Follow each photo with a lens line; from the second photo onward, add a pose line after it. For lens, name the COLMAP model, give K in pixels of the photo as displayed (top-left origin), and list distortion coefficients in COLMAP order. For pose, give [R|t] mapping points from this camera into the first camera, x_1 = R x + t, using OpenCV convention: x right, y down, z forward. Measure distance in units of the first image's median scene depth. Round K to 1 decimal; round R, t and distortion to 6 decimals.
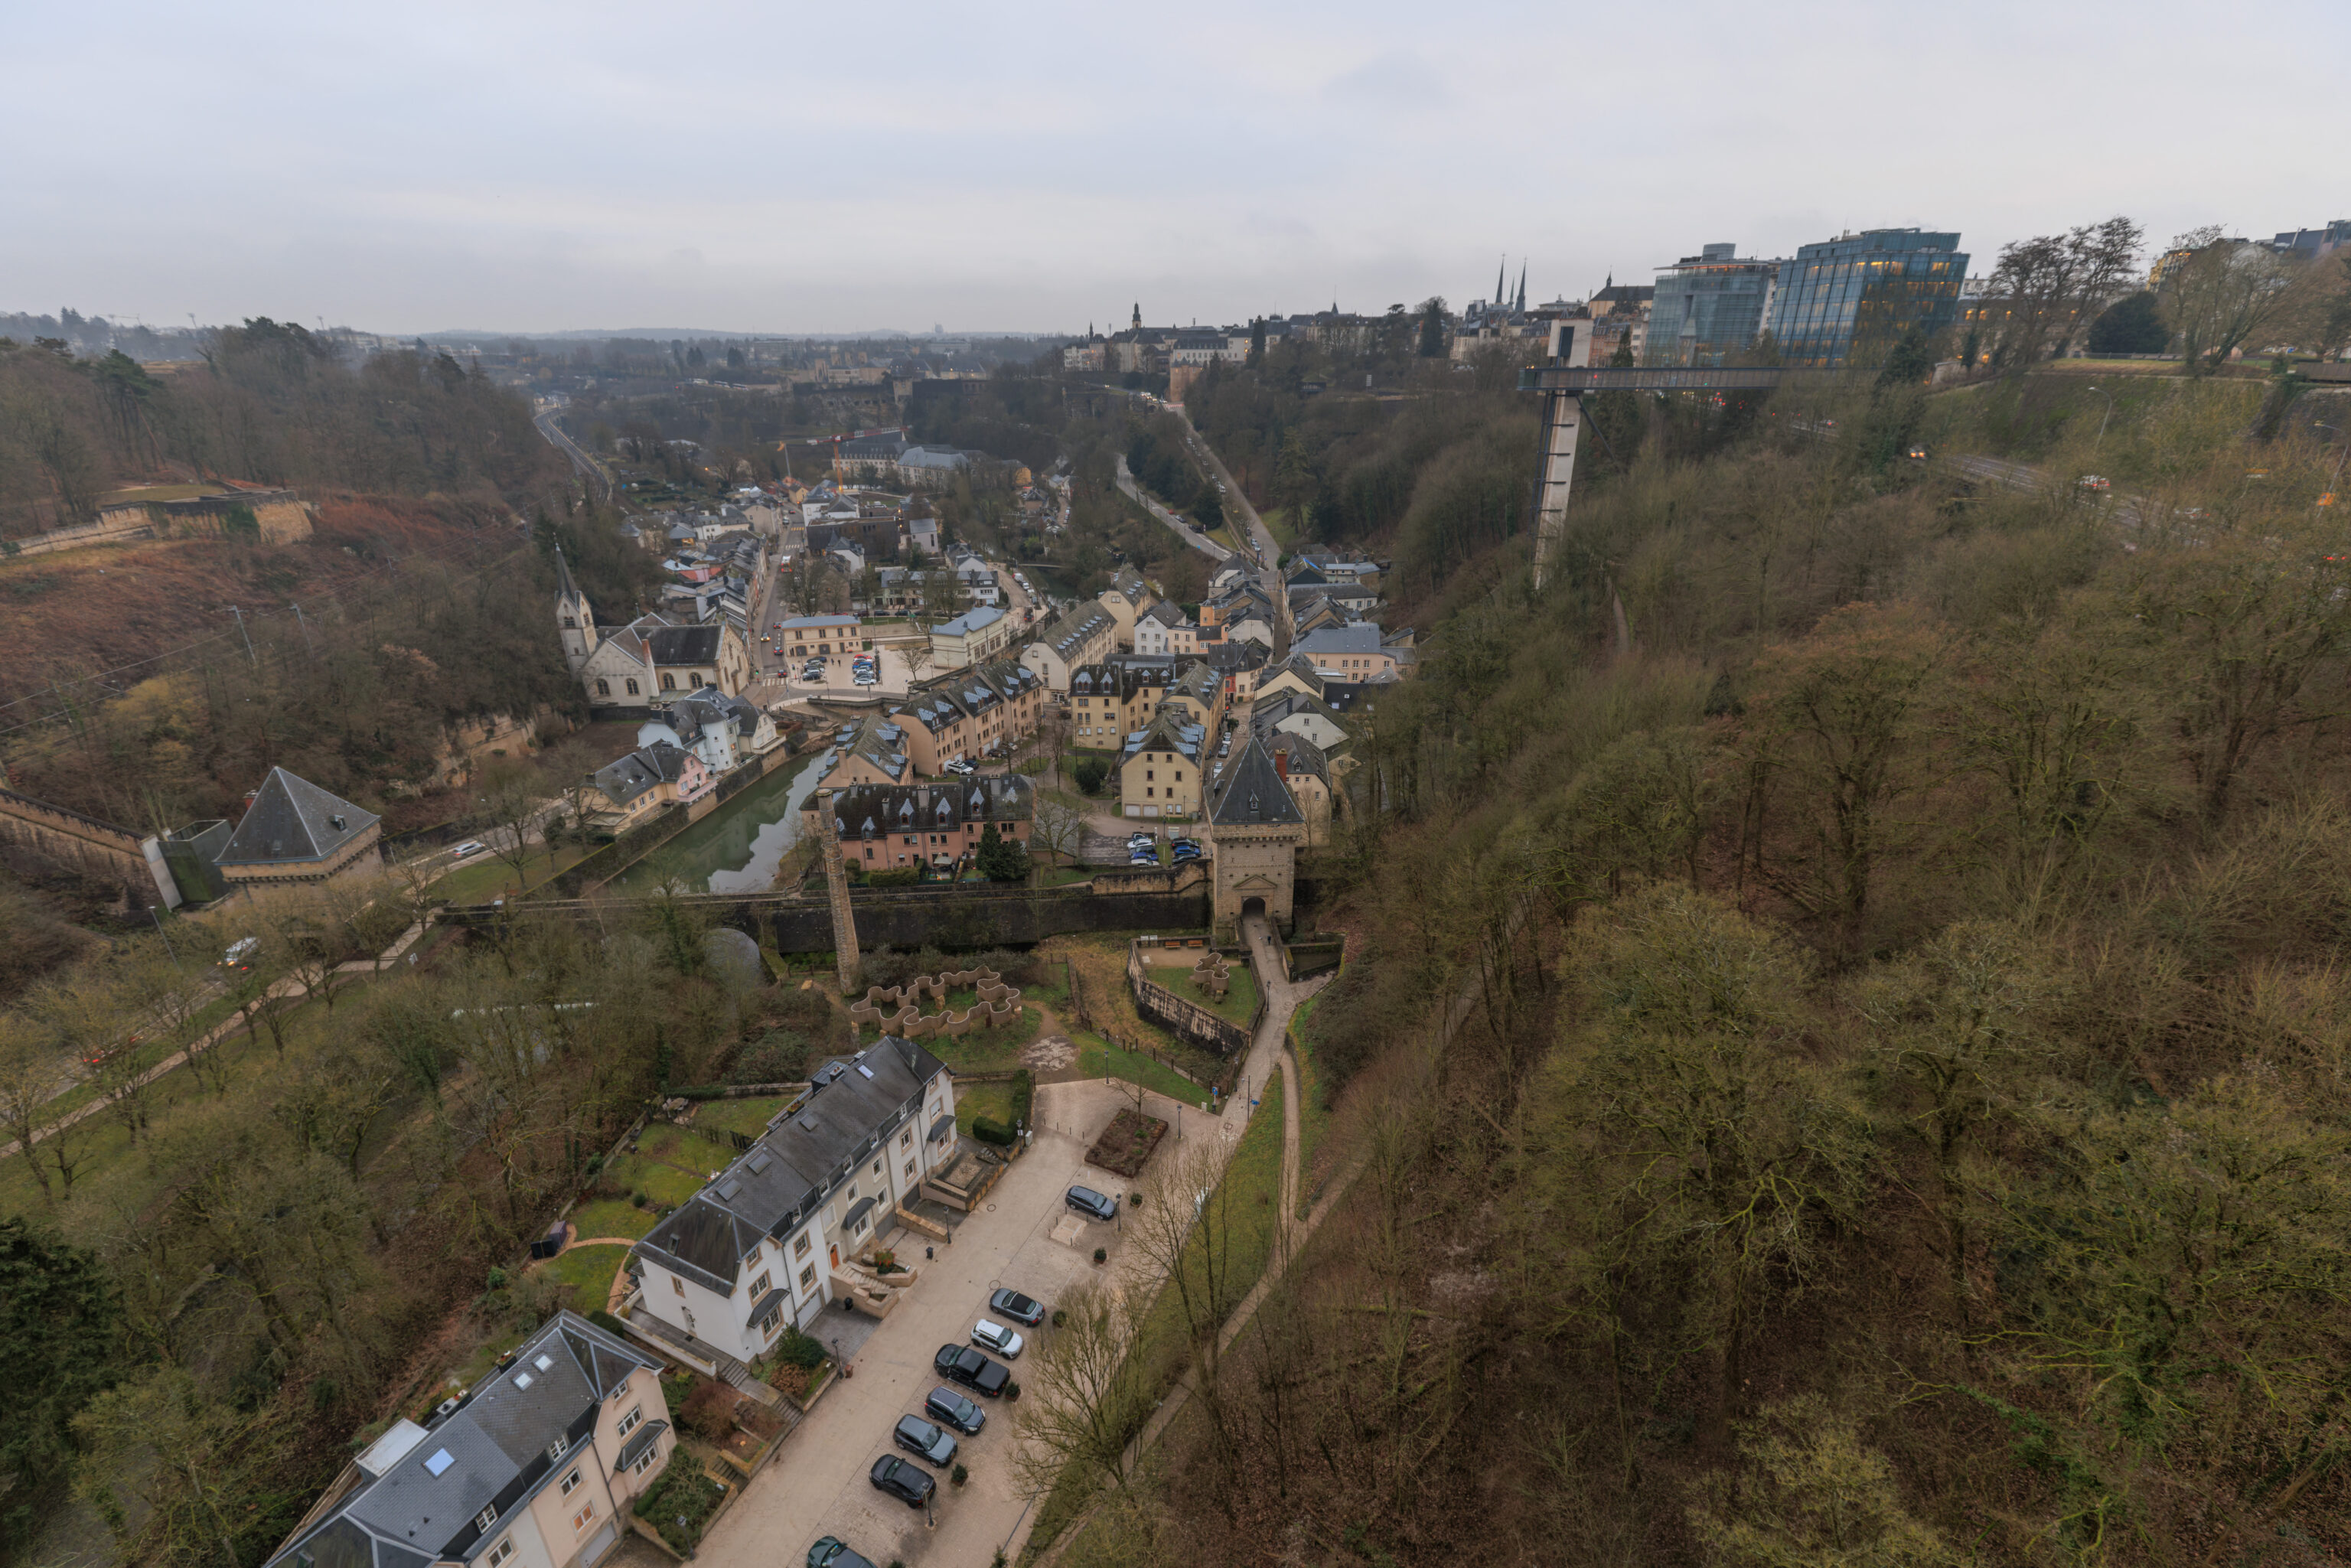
lens RADIAL K [[1039.0, 0, 1175.8], [0, 1039.0, 788.4], [0, 0, 1]] dist [0.006492, -0.001784]
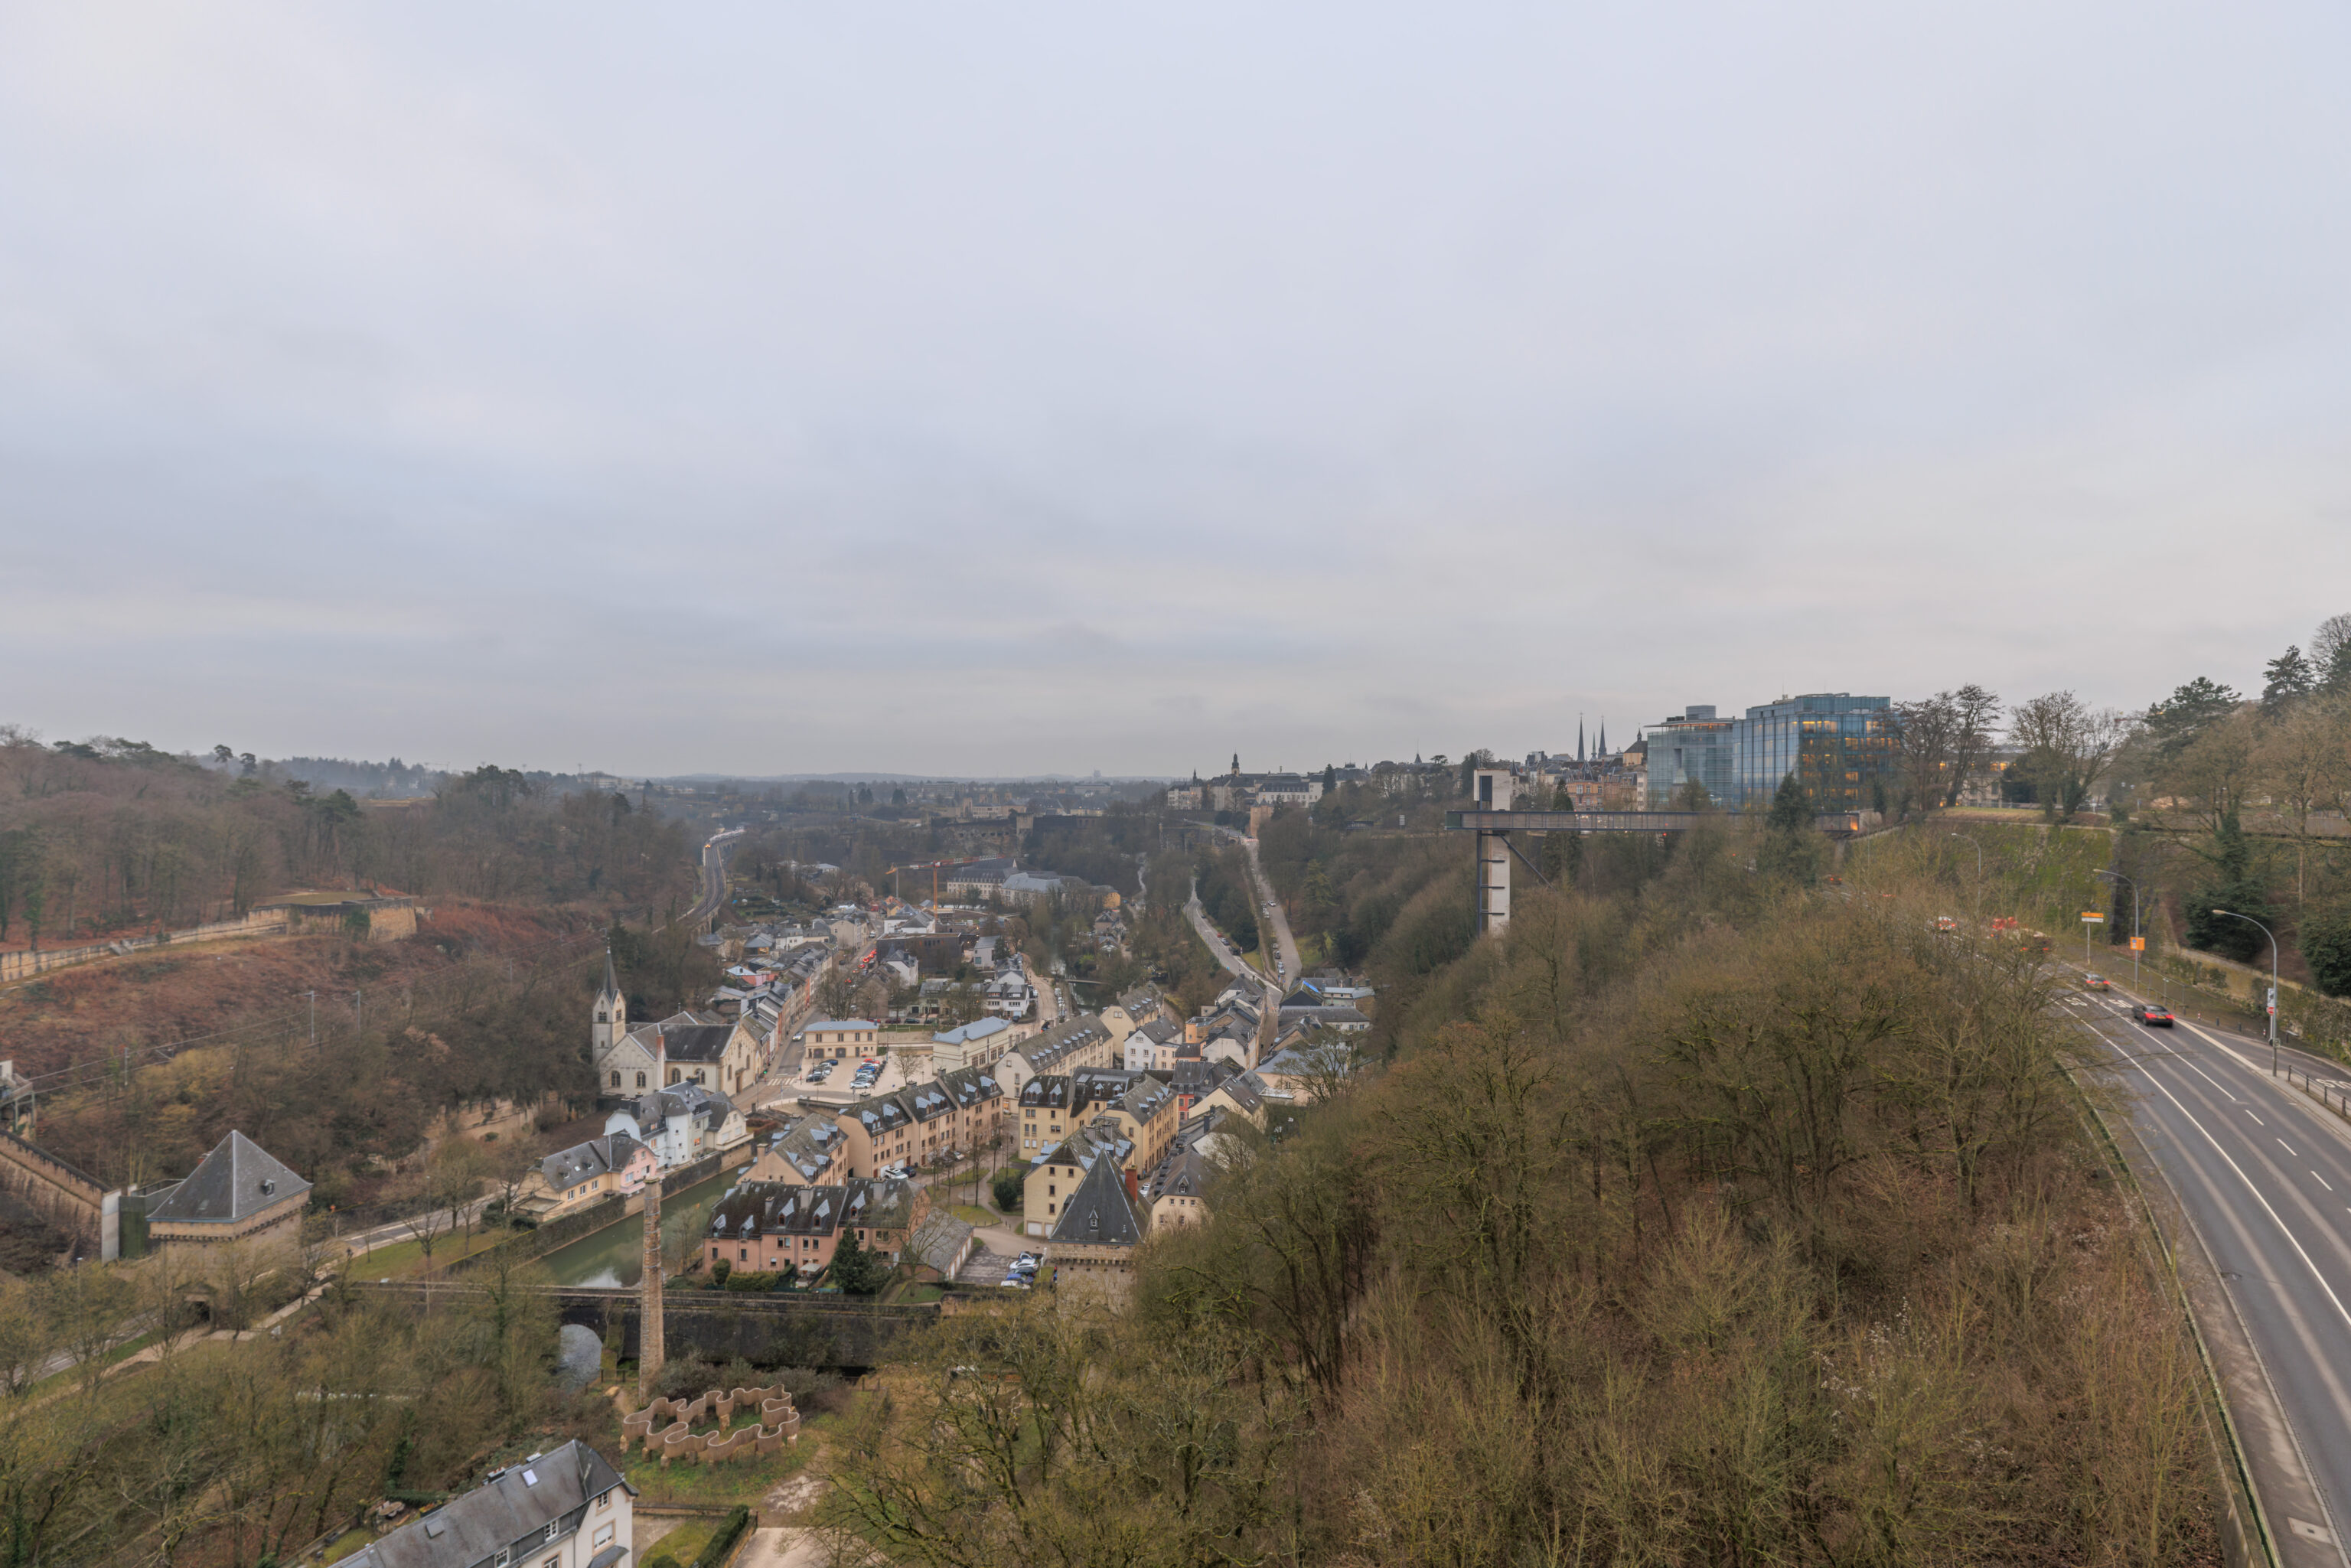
lens RADIAL K [[1039.0, 0, 1175.8], [0, 1039.0, 788.4], [0, 0, 1]] dist [0.006492, -0.001784]
pose [[0.989980, 0.004954, -0.141120, 0.201653], [-0.059770, 0.920144, -0.386992, 0.009975], [0.127934, 0.391549, 0.911220, -0.029084]]
